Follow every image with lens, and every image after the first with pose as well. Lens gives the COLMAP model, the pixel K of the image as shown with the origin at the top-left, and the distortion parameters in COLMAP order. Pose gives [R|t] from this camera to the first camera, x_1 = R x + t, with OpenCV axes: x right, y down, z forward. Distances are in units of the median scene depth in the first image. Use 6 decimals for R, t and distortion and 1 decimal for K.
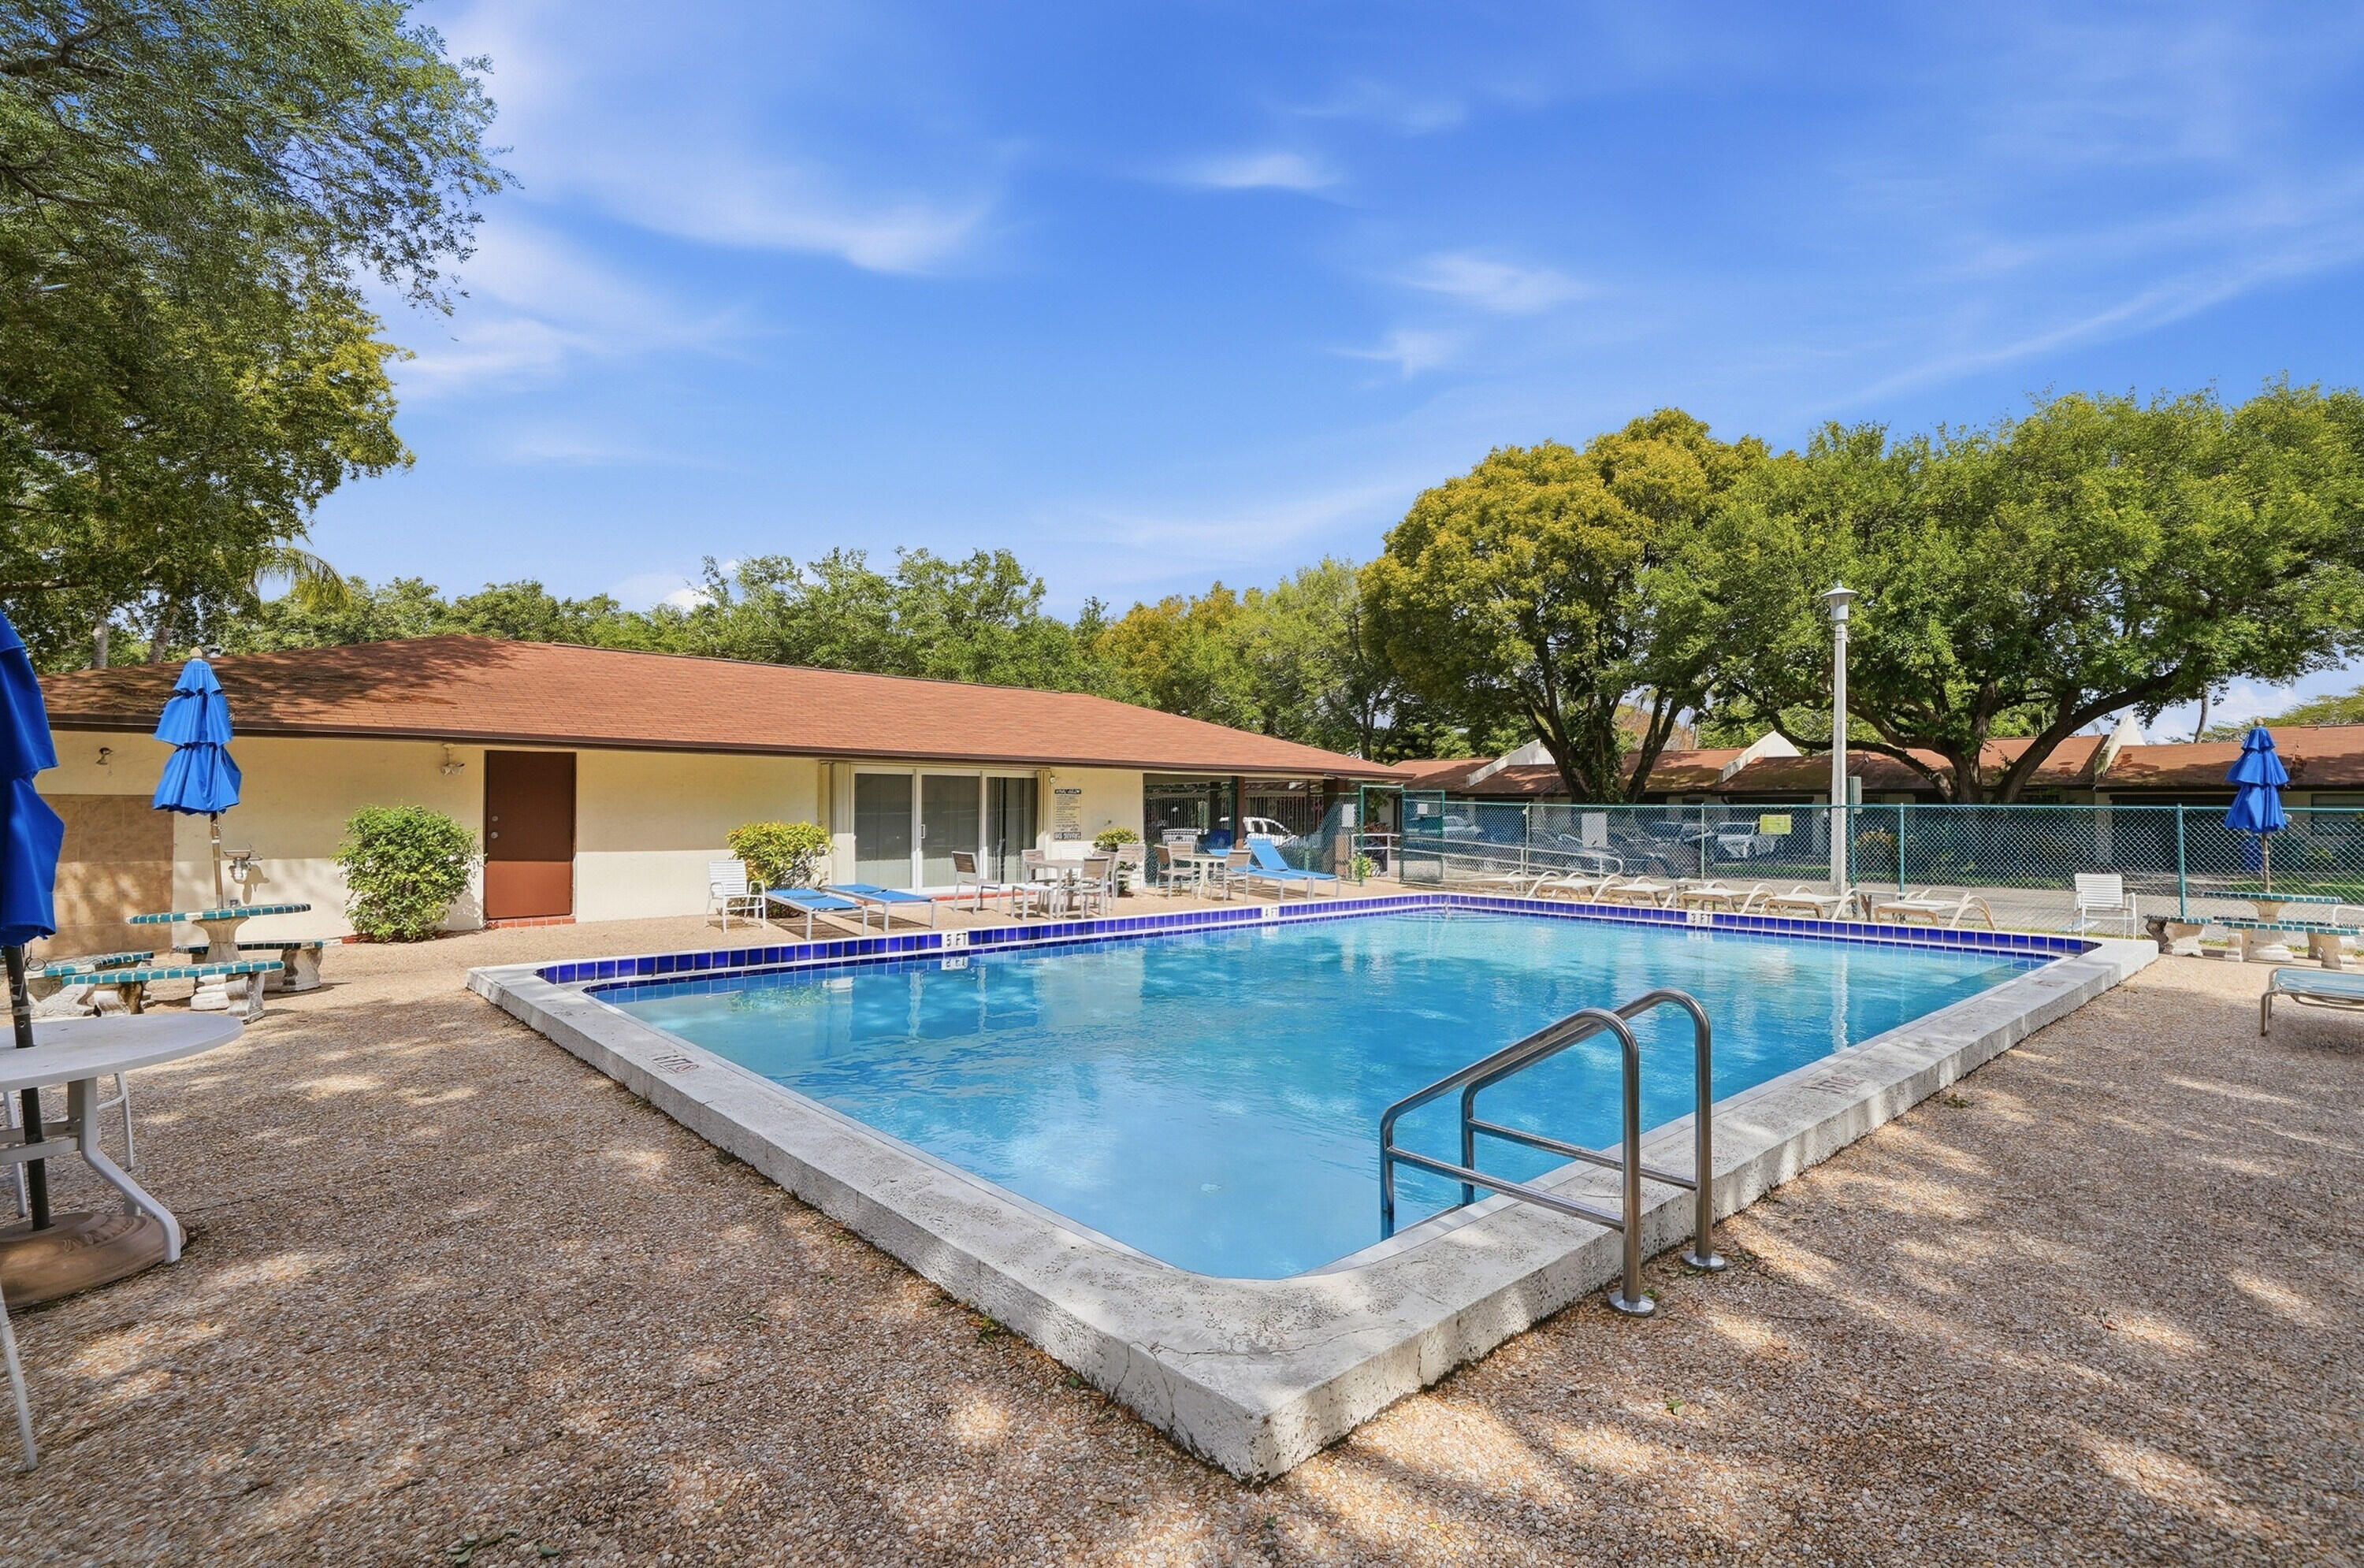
lens RADIAL K [[1075.9, 0, 1182.0], [0, 1075.9, 784.0], [0, 0, 1]] dist [0.006067, 0.000348]
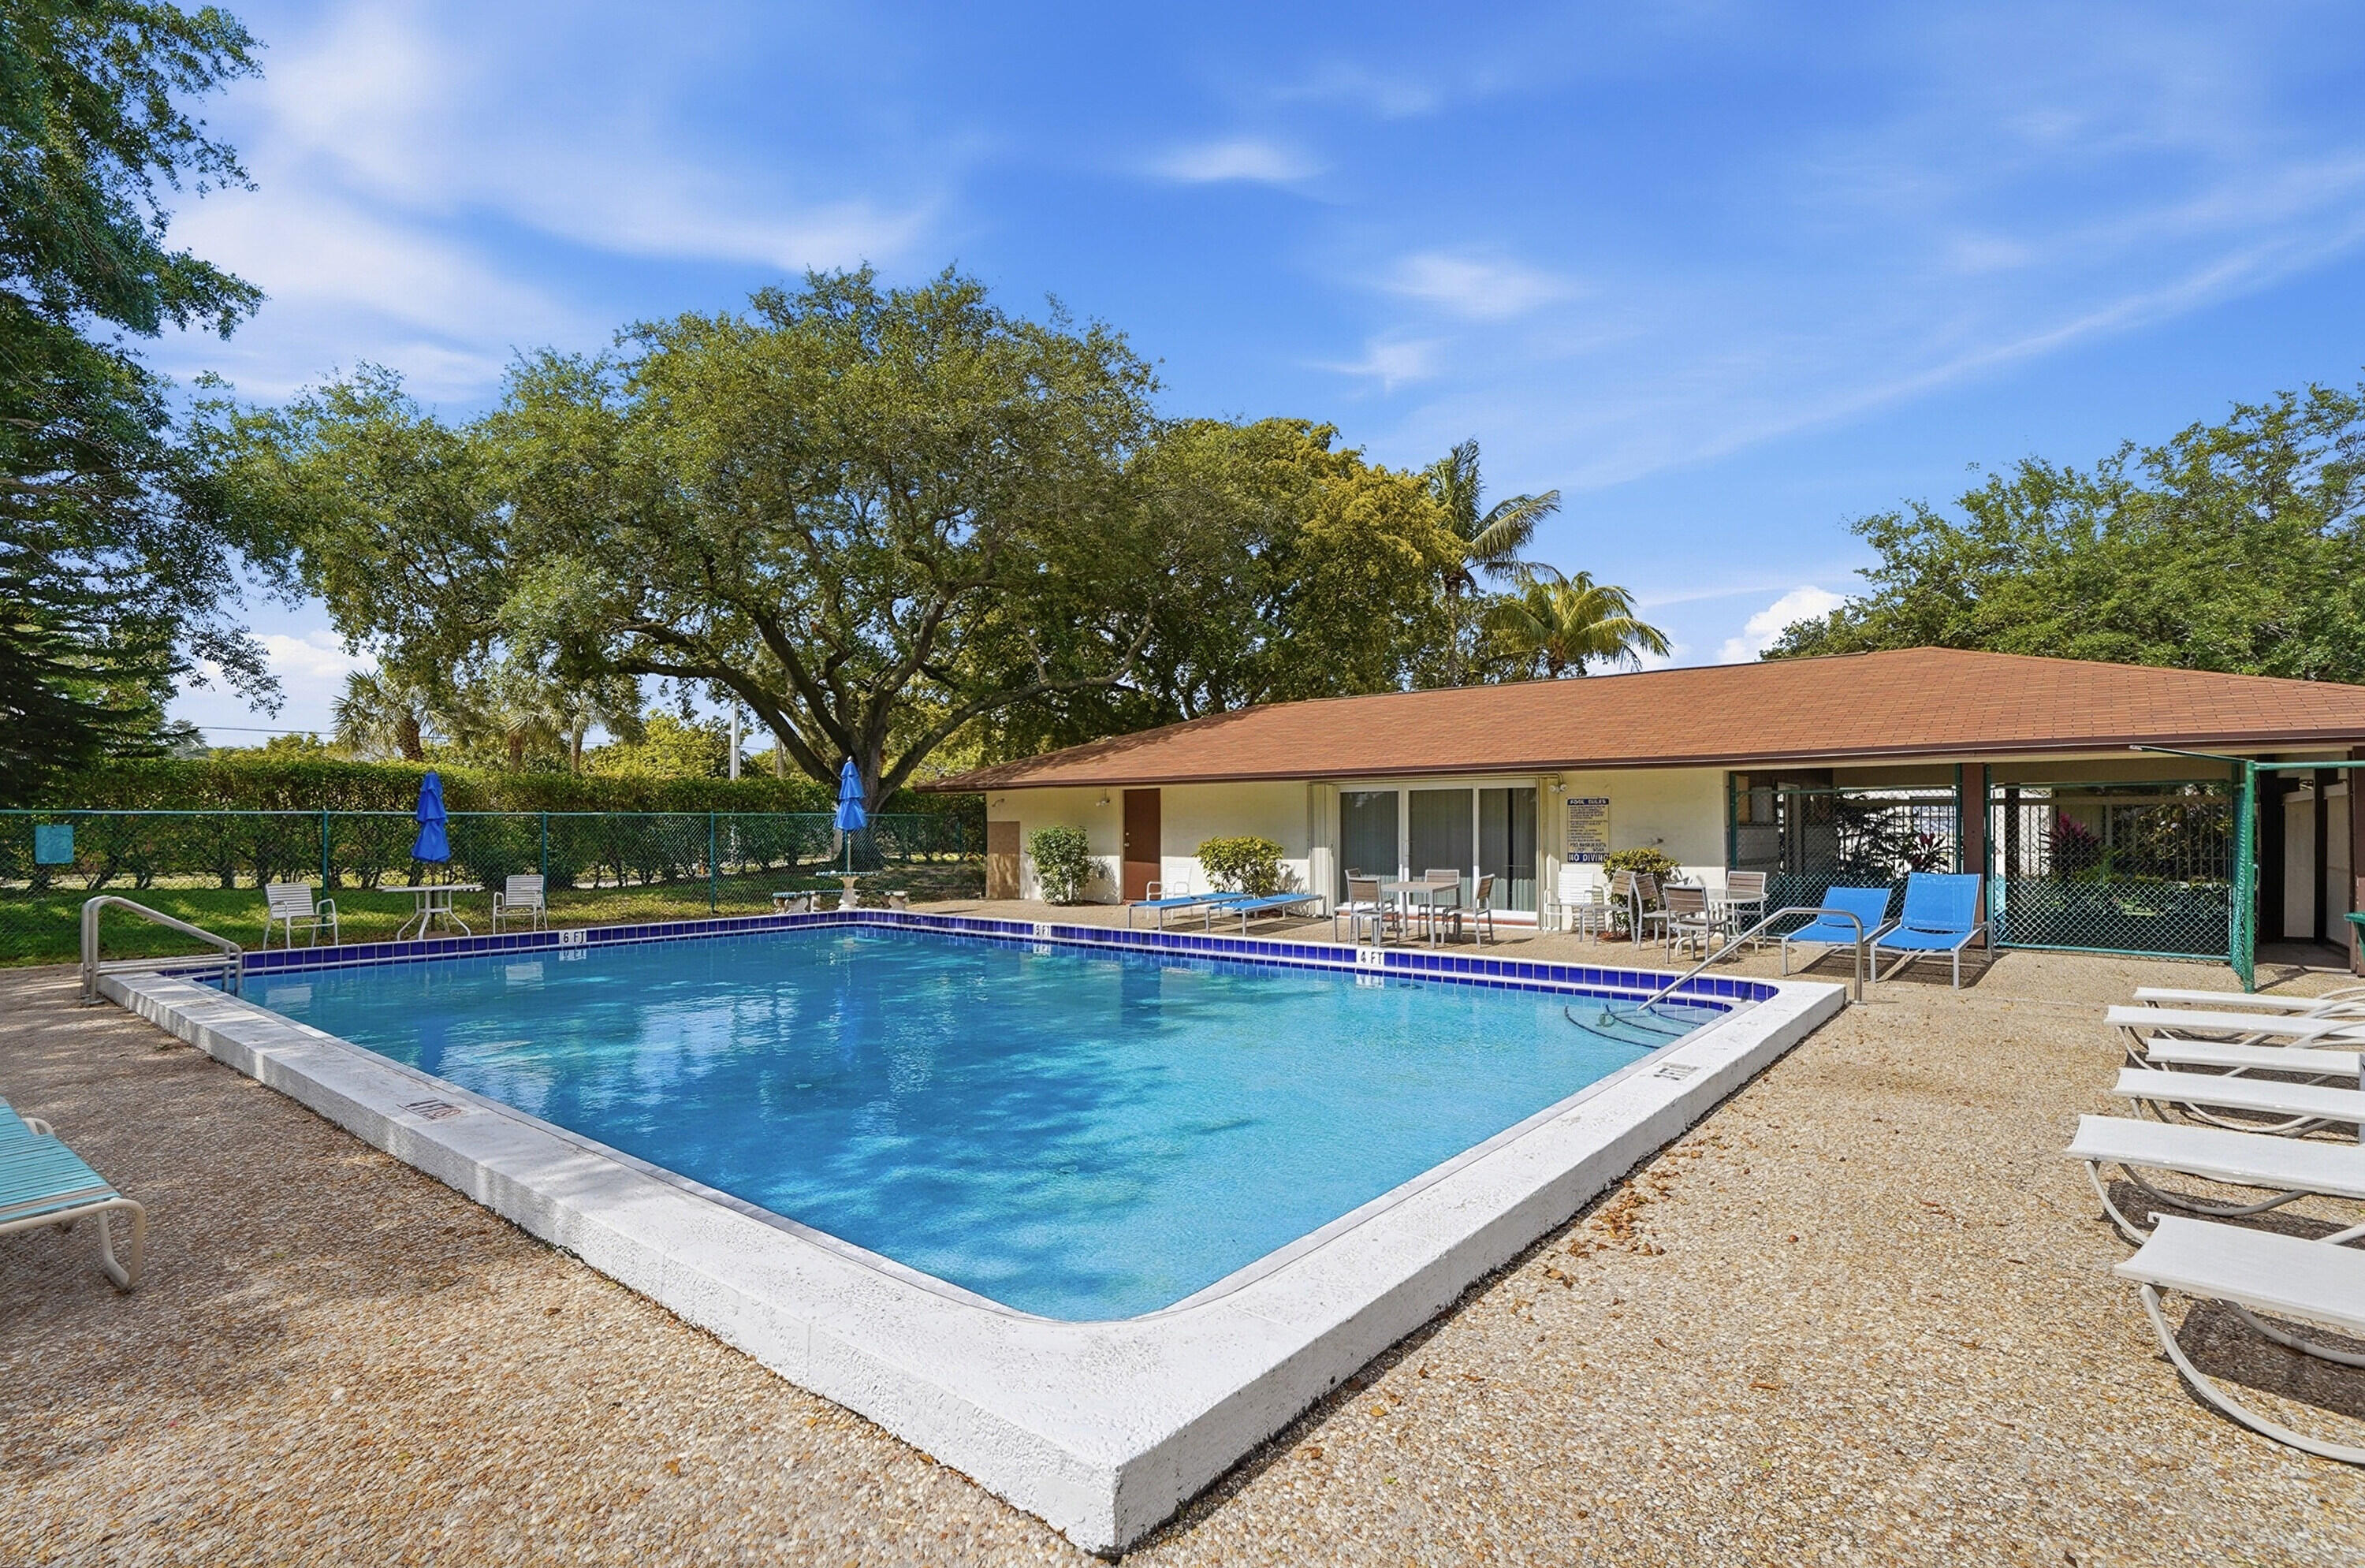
lens RADIAL K [[1099.5, 0, 1177.9], [0, 1099.5, 812.5], [0, 0, 1]] dist [0.004793, 0.000196]
pose [[0.157784, -0.016797, -0.987331, 0.748908], [0.027189, 0.999550, -0.012660, 0.019482], [0.987099, -0.024847, 0.158169, 0.663390]]
